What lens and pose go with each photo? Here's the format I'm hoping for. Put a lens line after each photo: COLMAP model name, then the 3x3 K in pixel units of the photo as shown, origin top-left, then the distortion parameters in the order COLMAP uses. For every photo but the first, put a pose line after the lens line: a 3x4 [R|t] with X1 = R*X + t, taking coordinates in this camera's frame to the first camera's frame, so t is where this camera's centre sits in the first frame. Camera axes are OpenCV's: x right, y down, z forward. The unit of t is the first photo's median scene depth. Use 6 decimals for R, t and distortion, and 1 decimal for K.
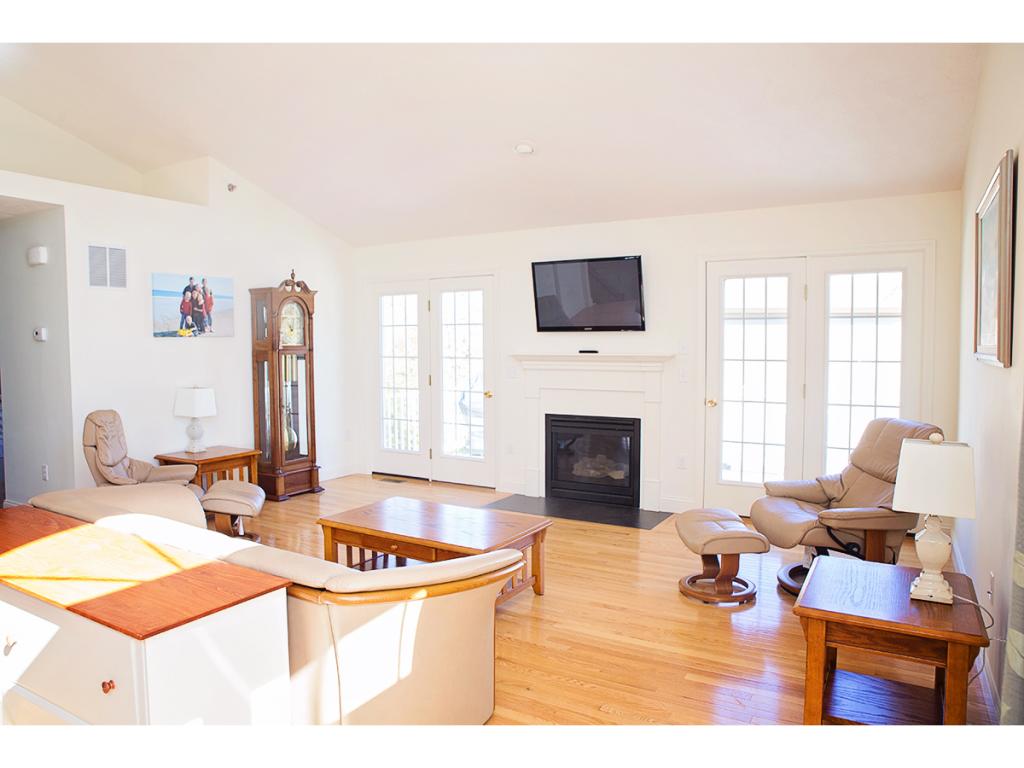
lens RADIAL K [[684.7, 0, 495.3], [0, 684.7, 382.8], [0, 0, 1]] dist [-0.132718, 0.094355]
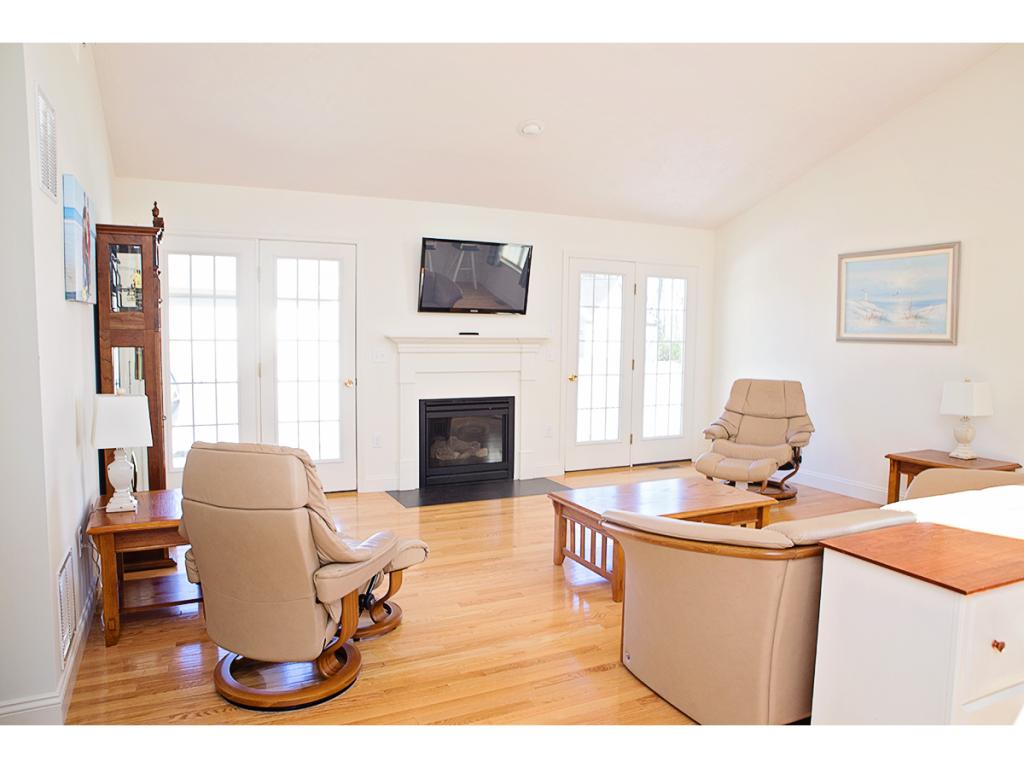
lens RADIAL K [[684.7, 0, 495.3], [0, 684.7, 382.8], [0, 0, 1]] dist [-0.132718, 0.094355]
pose [[0.551454, -0.055948, 0.832327, -0.656264], [0.030180, 0.998433, 0.047117, -0.019122], [-0.833659, -0.000863, 0.552279, 0.397894]]
